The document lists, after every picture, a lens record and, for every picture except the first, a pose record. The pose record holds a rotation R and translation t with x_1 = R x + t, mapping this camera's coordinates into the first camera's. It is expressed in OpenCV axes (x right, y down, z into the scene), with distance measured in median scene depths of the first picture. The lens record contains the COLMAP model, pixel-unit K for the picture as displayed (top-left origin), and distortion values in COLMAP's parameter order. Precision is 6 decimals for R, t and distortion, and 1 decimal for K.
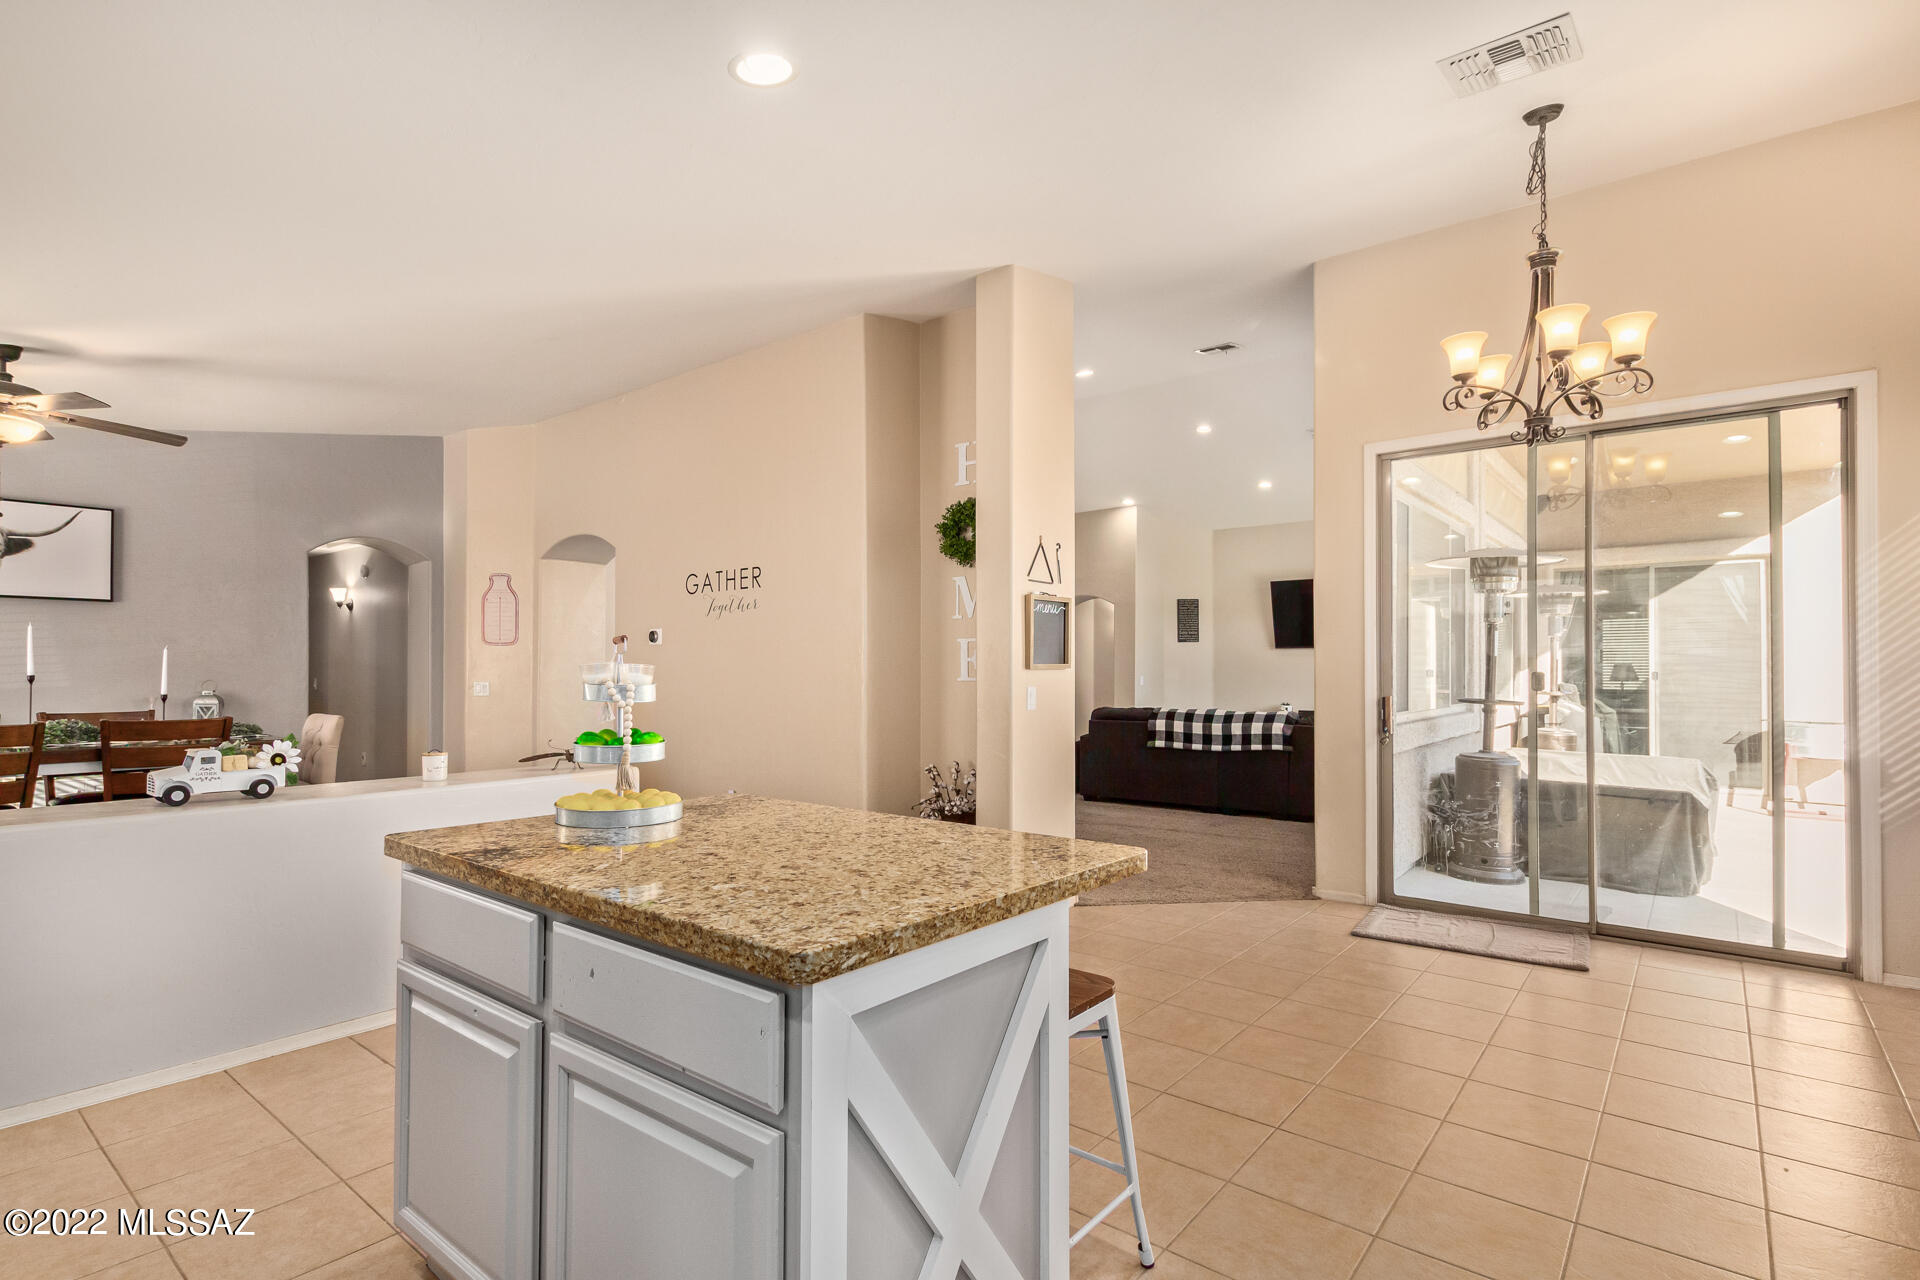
lens RADIAL K [[928.7, 0, 980.7], [0, 928.7, 667.2], [0, 0, 1]] dist [-0.010037, -0.000324]
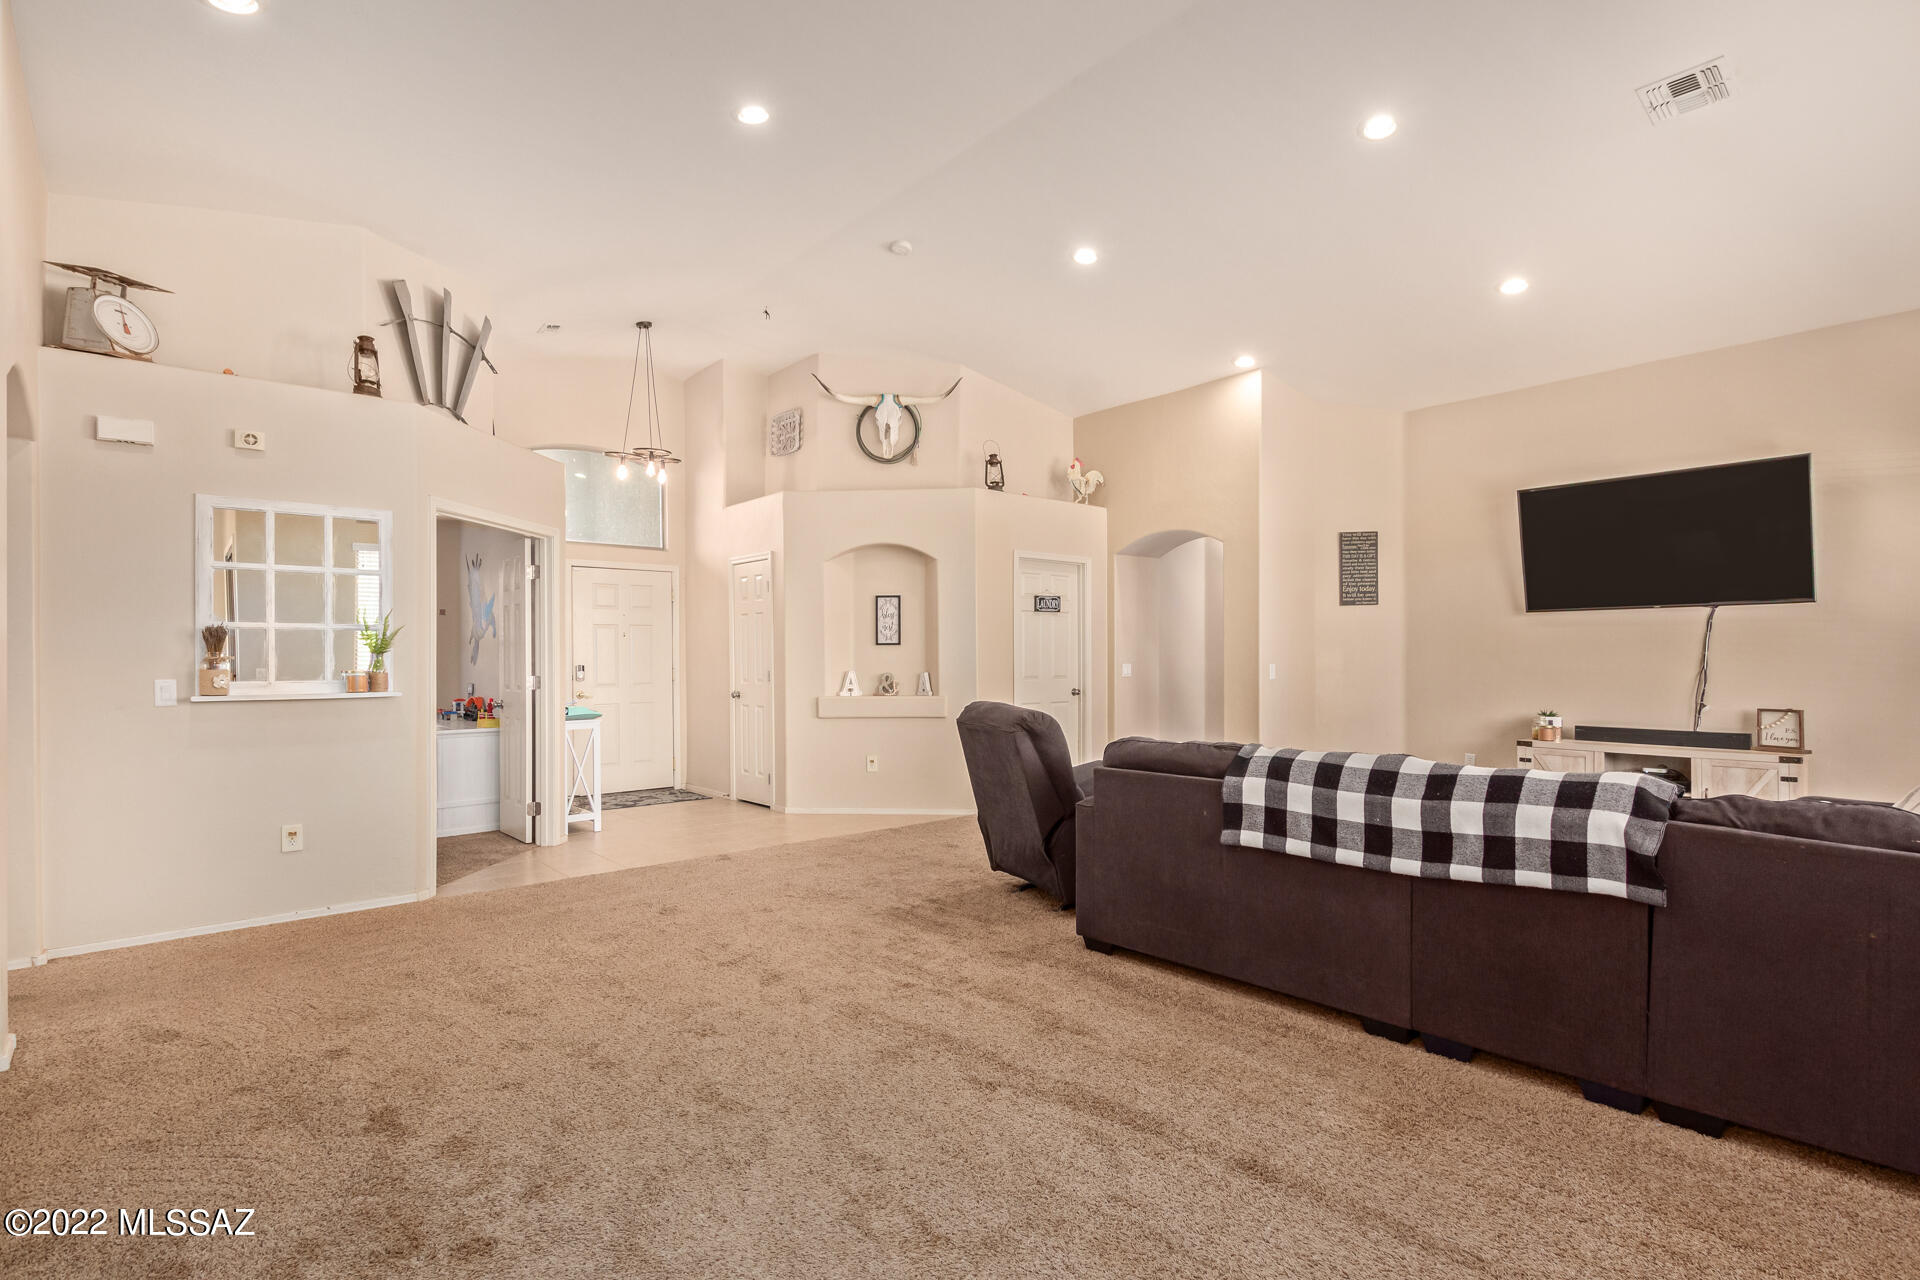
lens RADIAL K [[941.0, 0, 965.4], [0, 941.0, 656.8], [0, 0, 1]] dist [0.017608, -0.000288]
pose [[0.981009, -0.005311, -0.193888, 0.152853], [0.006322, 0.999969, 0.004595, 0.002512], [0.193858, -0.005733, 0.981013, 0.587421]]
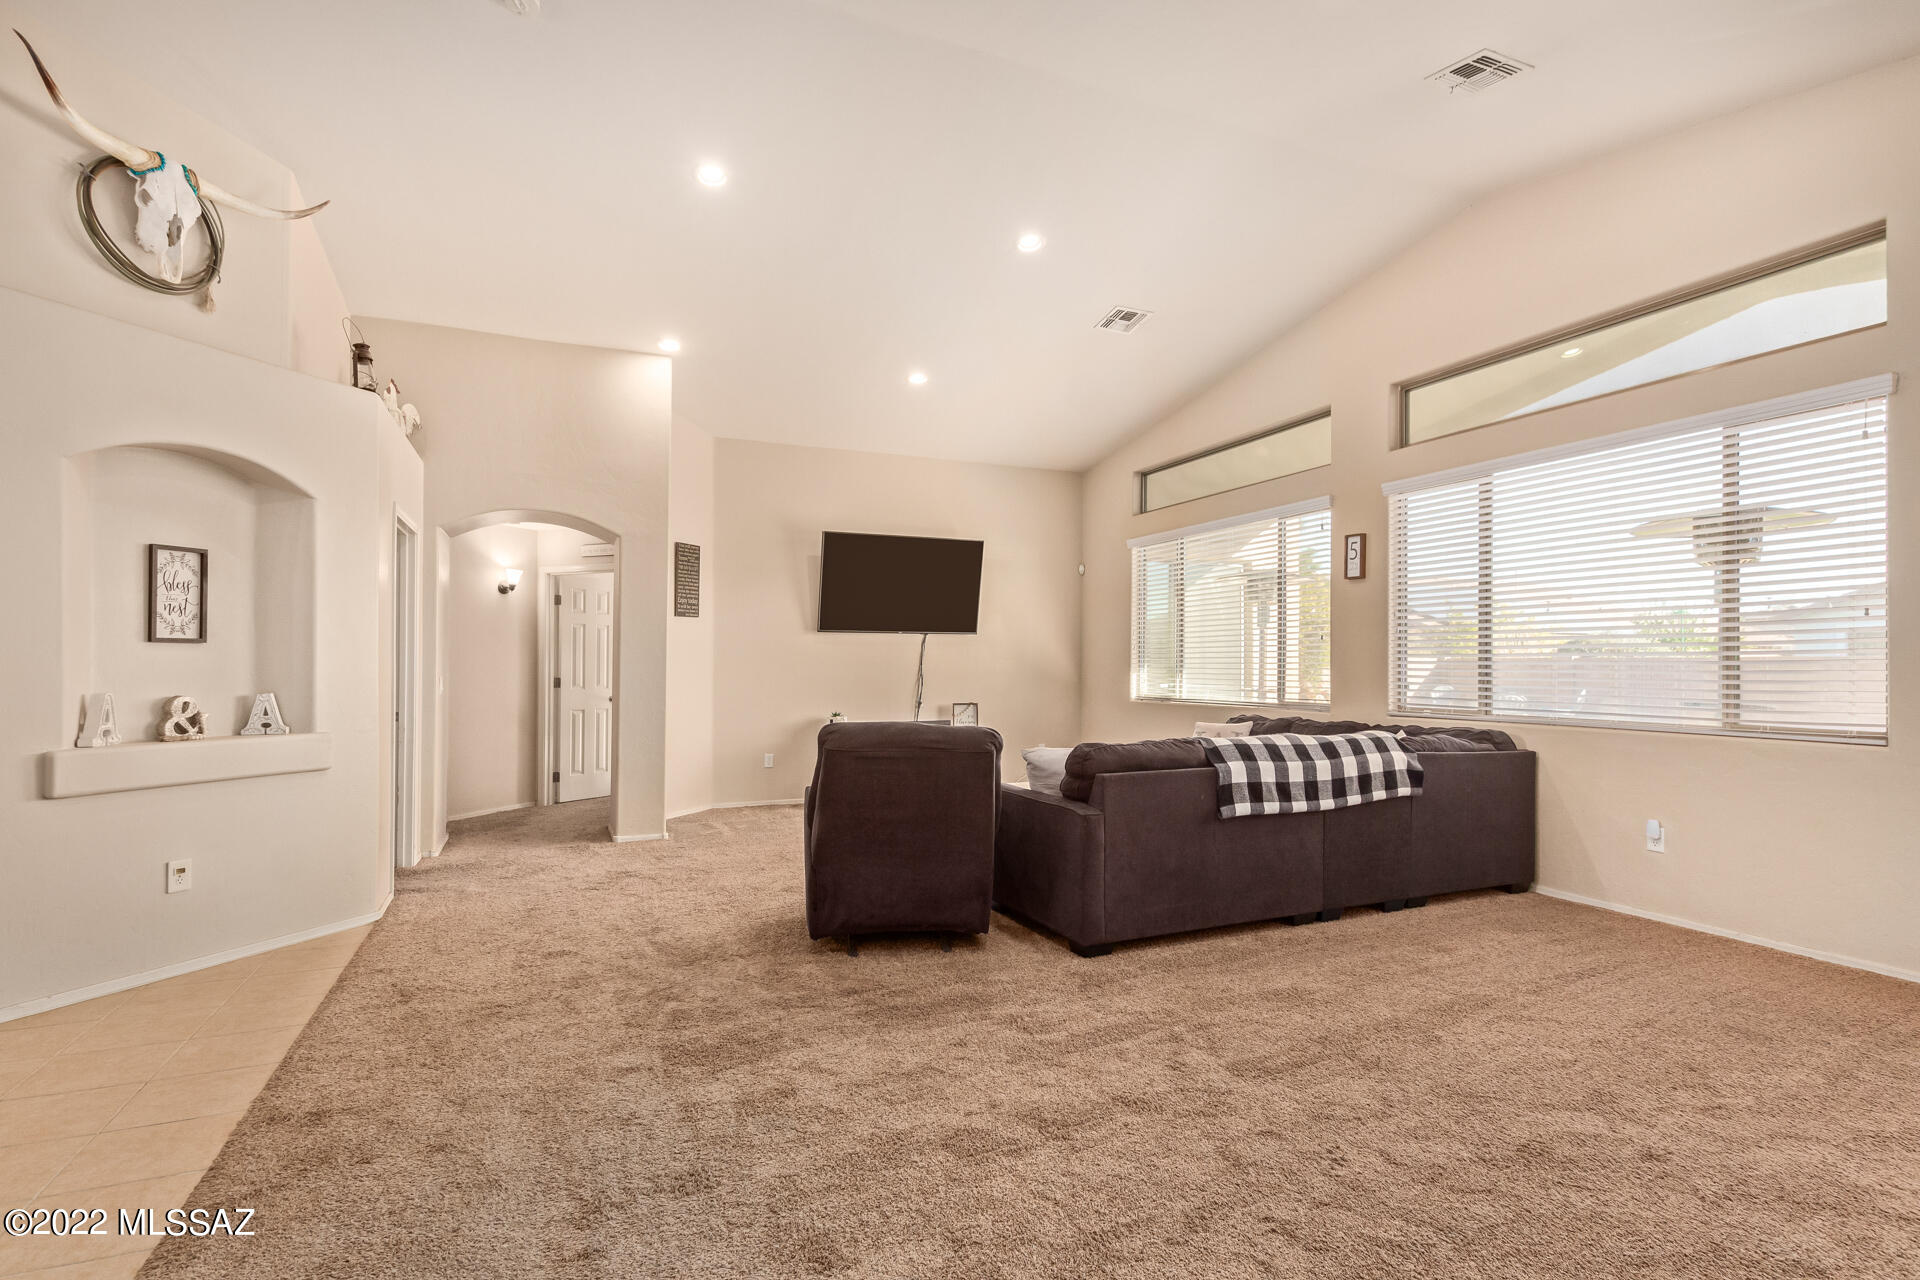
lens RADIAL K [[927.2, 0, 954.8], [0, 927.2, 656.2], [0, 0, 1]] dist [0.027158, -0.010771]
pose [[0.472745, 0.008722, 0.881156, -0.331779], [-0.004211, 0.999962, -0.007638, 0.003583], [-0.881189, -0.000100, 0.472763, 0.904255]]
